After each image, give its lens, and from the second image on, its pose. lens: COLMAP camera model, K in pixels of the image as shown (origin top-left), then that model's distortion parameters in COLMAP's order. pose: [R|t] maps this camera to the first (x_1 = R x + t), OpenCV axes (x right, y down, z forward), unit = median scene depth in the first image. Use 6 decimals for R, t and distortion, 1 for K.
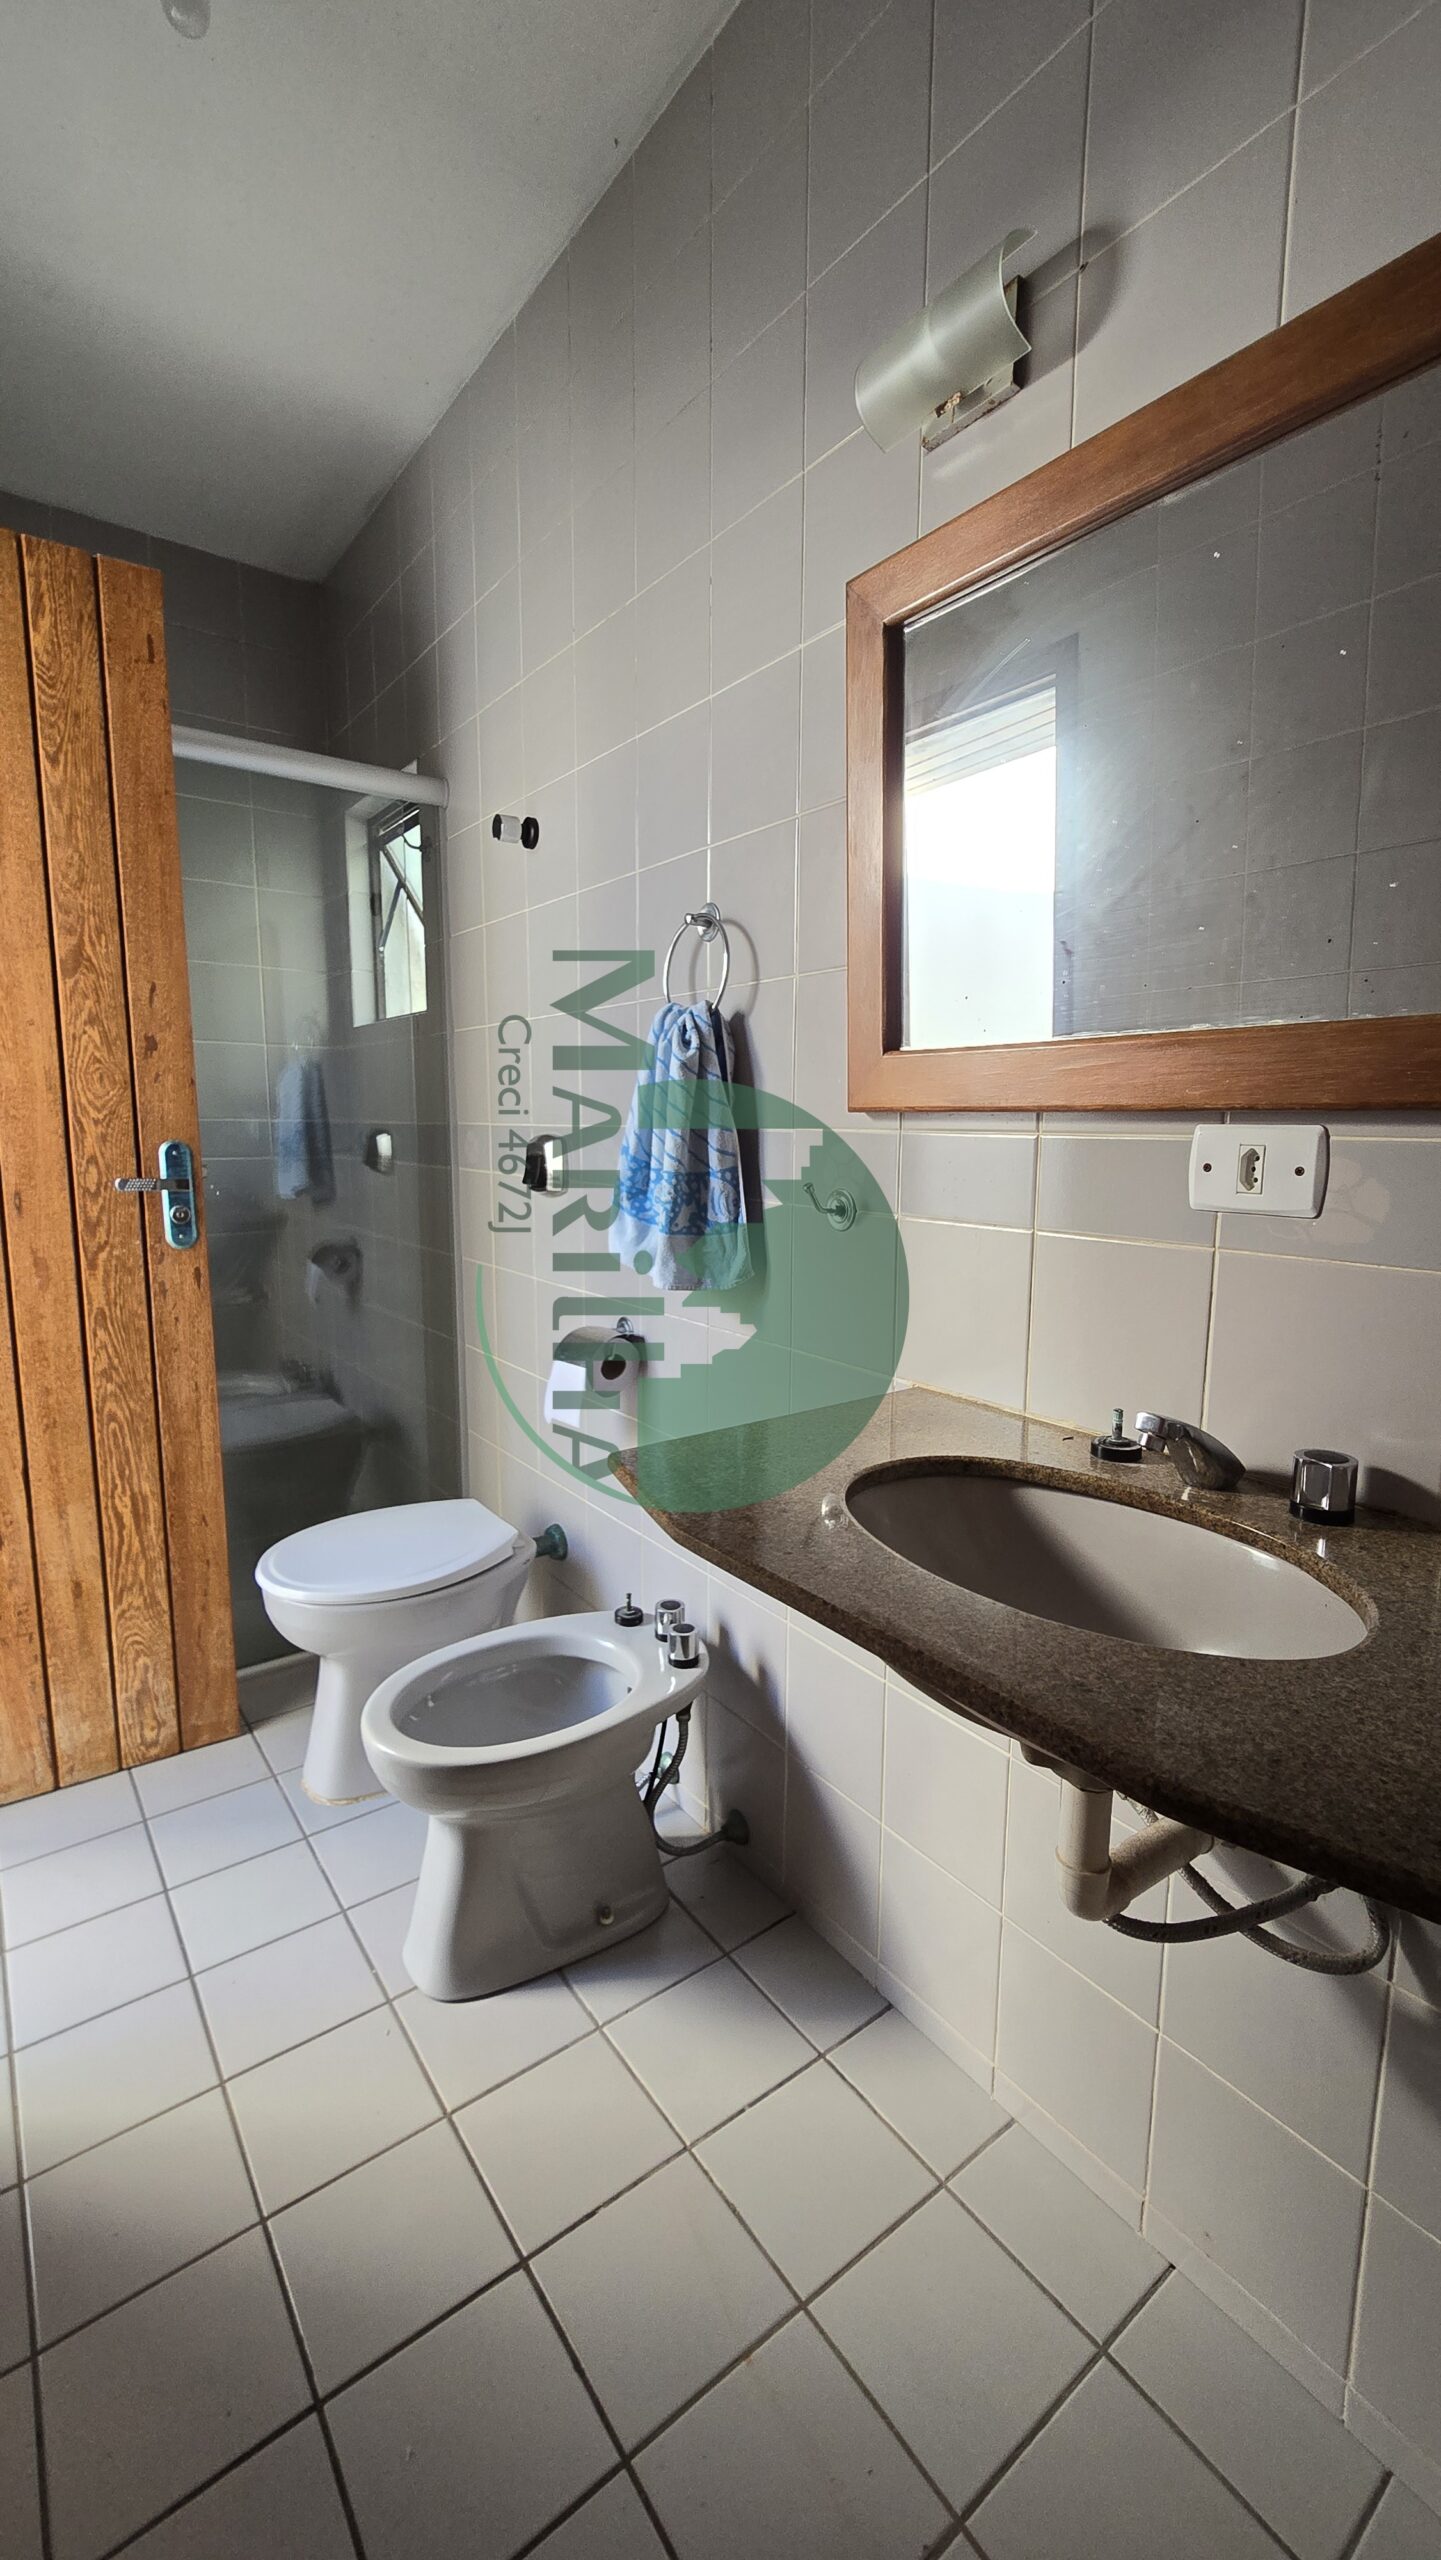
lens RADIAL K [[1050.1, 0, 714.3], [0, 1050.1, 1280.6], [0, 0, 1]] dist [-0.000494, -0.000063]
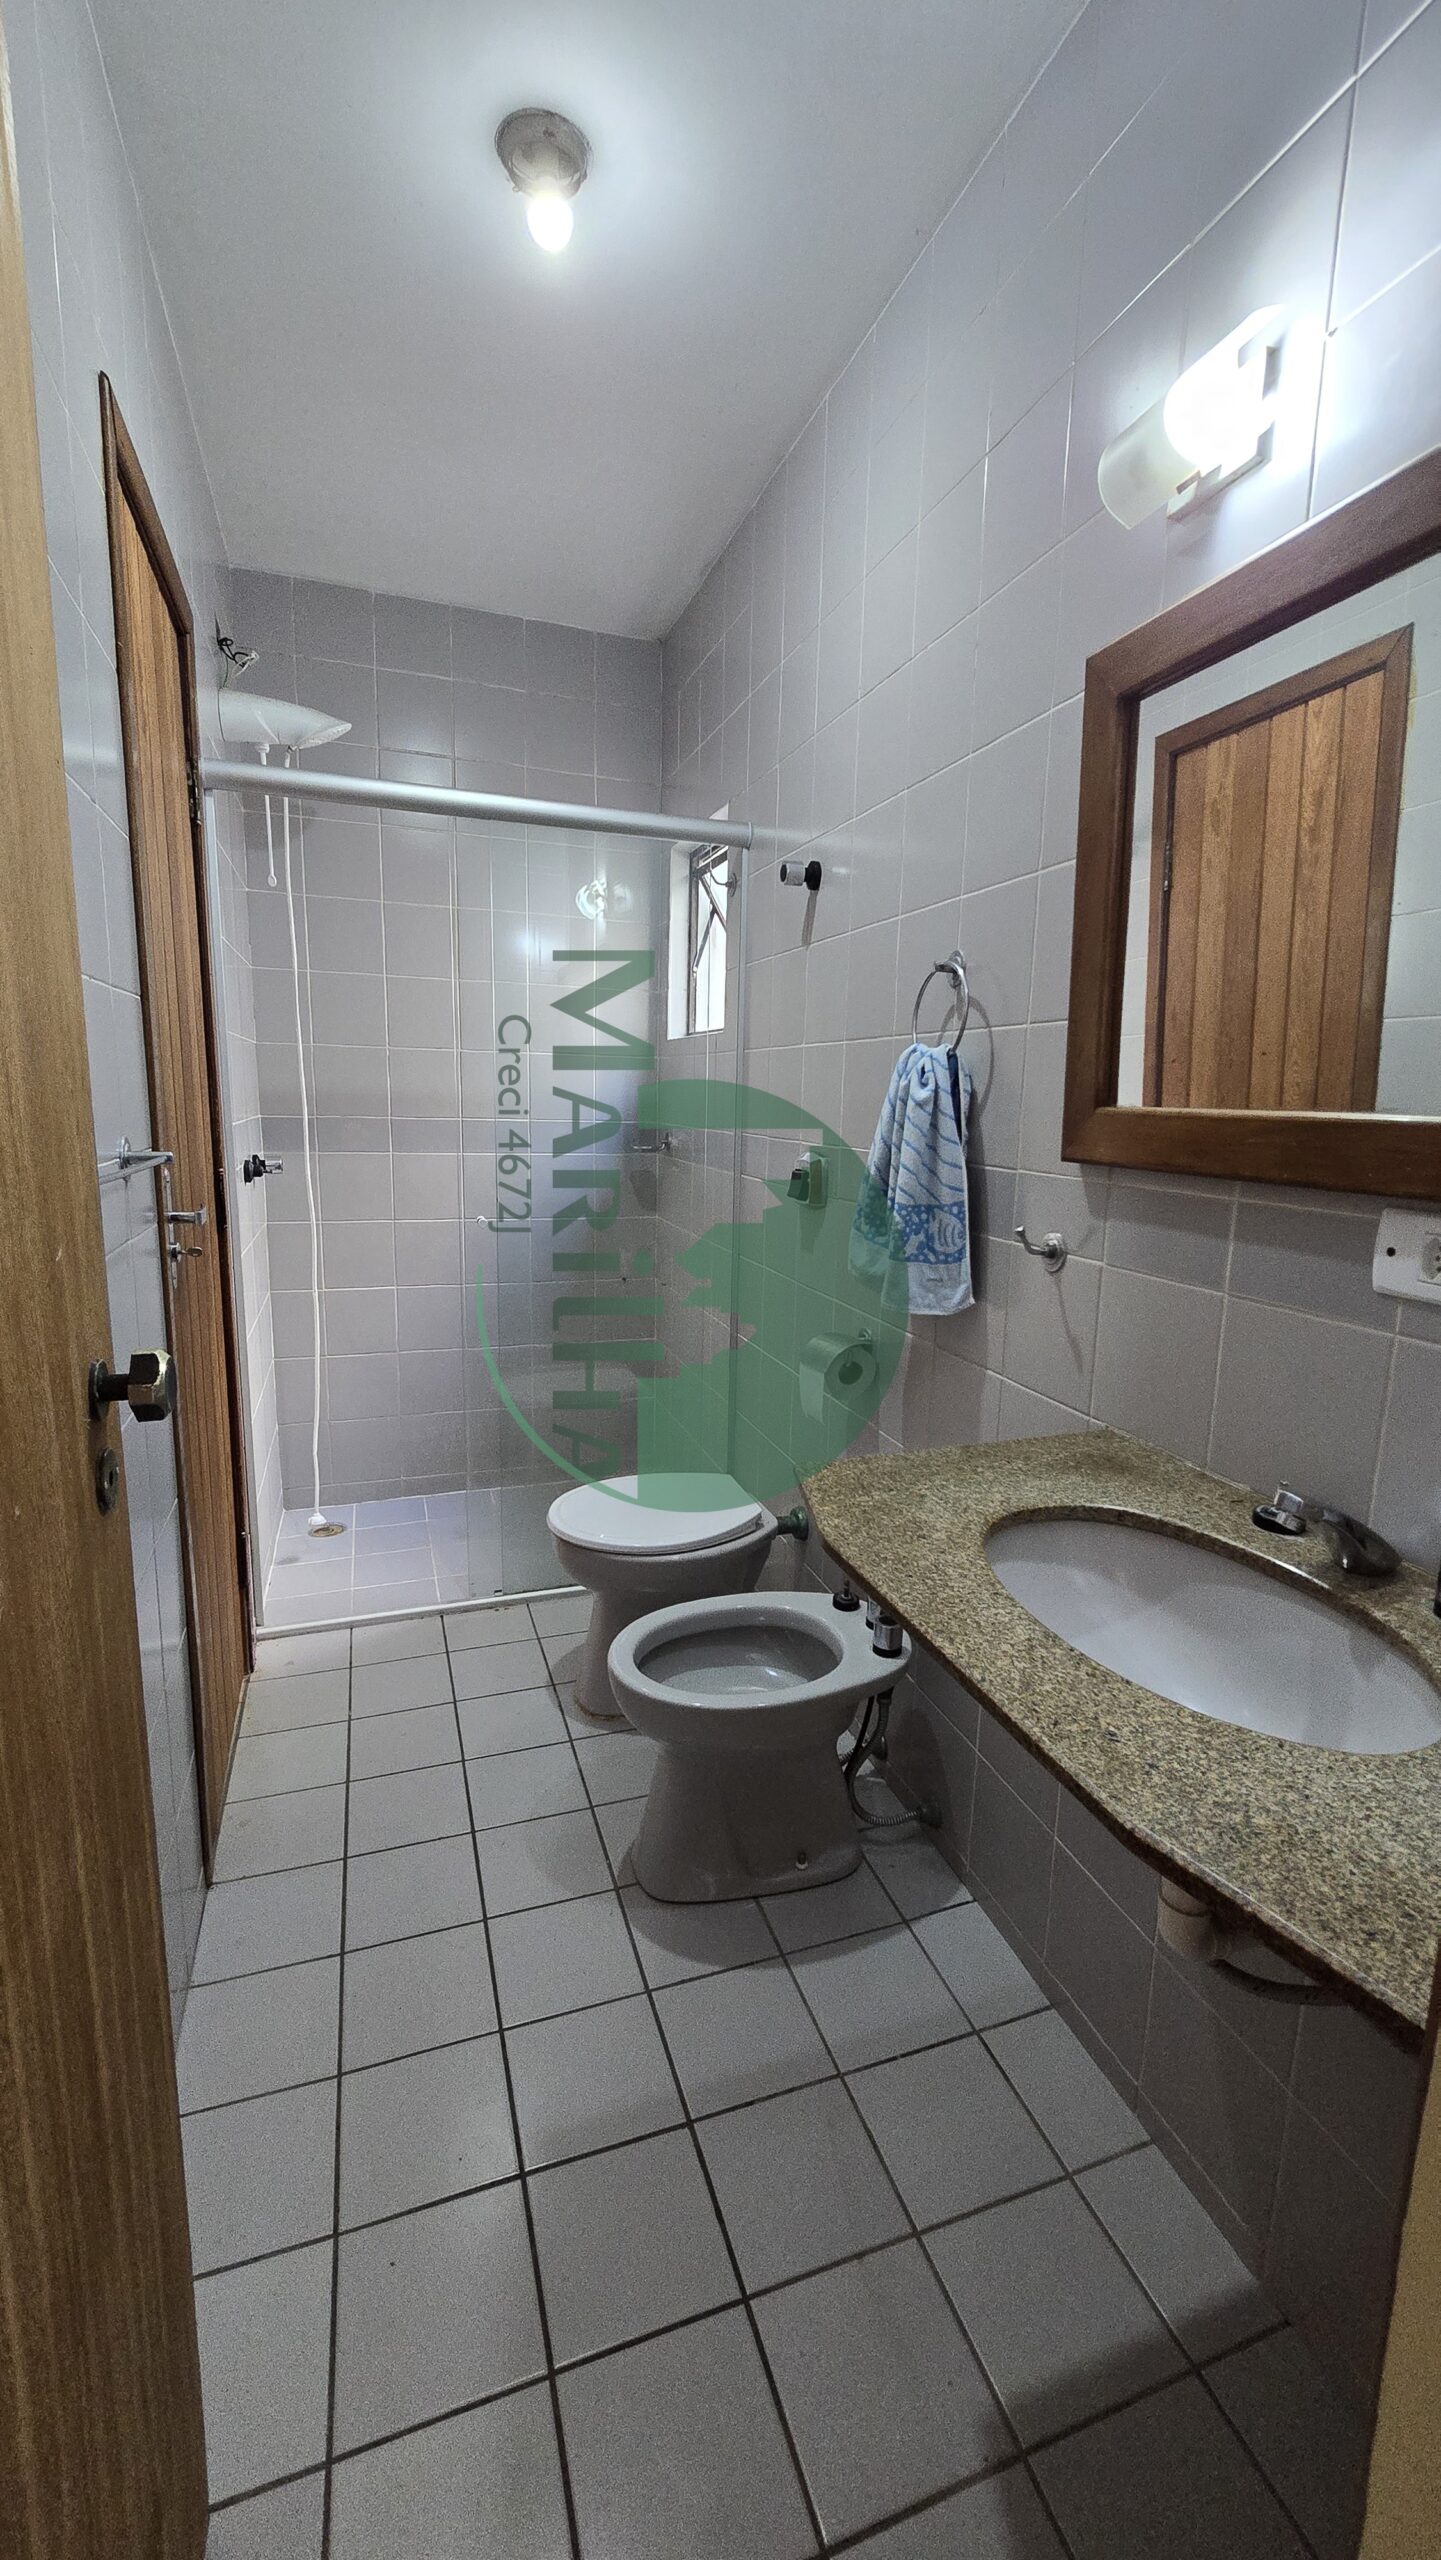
lens RADIAL K [[1050.1, 0, 732.0], [0, 1050.1, 1273.1], [0, 0, 1]] dist [-0.000494, -0.000063]
pose [[0.953202, 0.066979, -0.294823, 0.111837], [-0.060446, 0.997683, 0.031227, -0.052798], [0.296231, -0.011944, 0.955042, -0.085534]]
